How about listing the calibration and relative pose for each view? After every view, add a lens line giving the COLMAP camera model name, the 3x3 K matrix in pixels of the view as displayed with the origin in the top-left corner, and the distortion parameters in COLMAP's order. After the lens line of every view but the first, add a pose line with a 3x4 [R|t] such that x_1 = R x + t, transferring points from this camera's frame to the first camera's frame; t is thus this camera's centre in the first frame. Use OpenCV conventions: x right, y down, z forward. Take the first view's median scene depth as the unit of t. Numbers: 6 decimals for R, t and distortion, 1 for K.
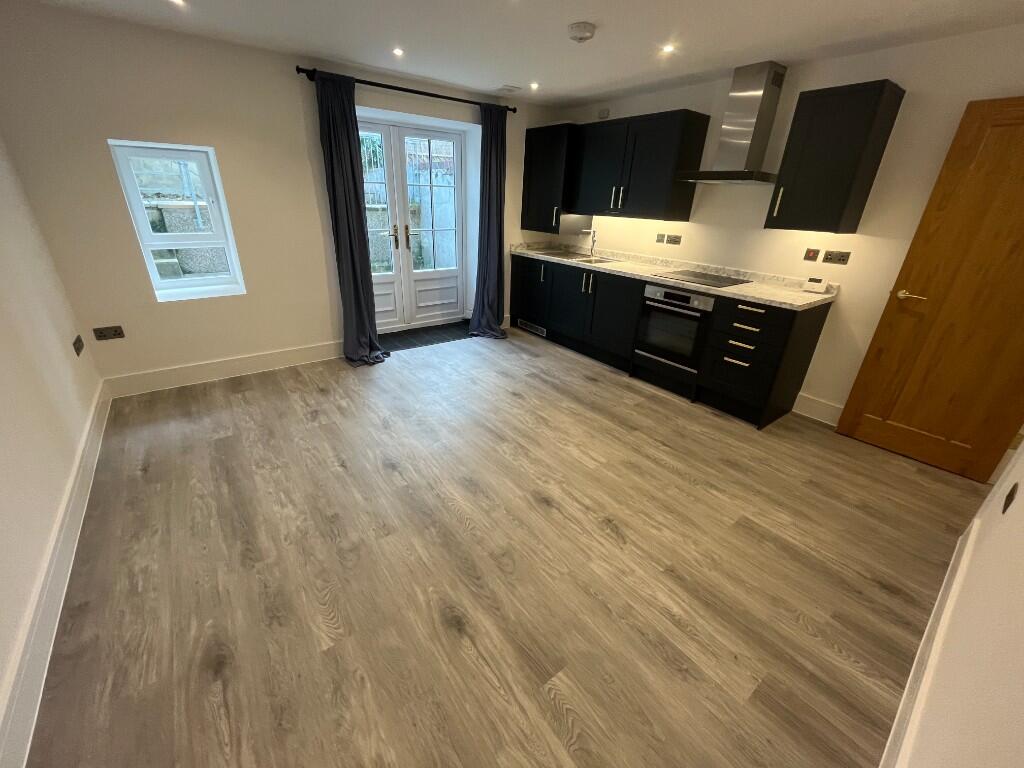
lens RADIAL K [[412.8, 0, 509.7], [0, 412.8, 382.9], [0, 0, 1]] dist [-0.004388, 0.000421]
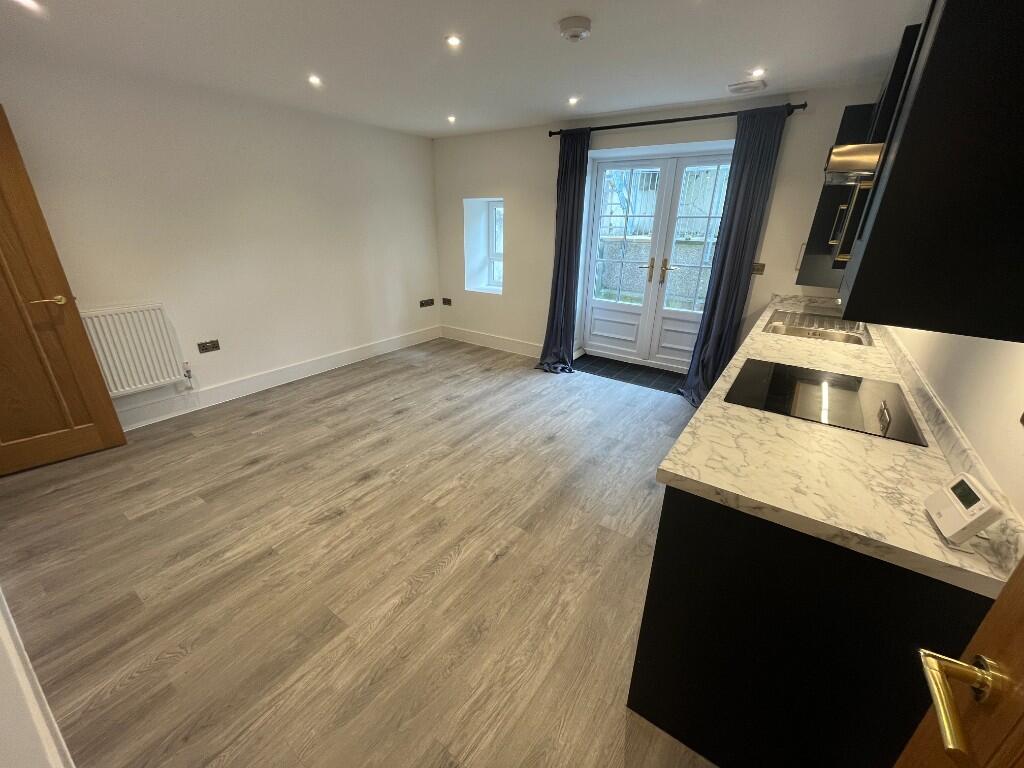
lens RADIAL K [[412.8, 0, 510.2], [0, 412.8, 384.8], [0, 0, 1]] dist [-0.004388, 0.000421]
pose [[0.306009, 0.322937, -0.895584, 1.071890], [-0.394960, 0.899002, 0.189217, -0.301396], [0.866236, 0.295818, 0.402649, 0.741810]]
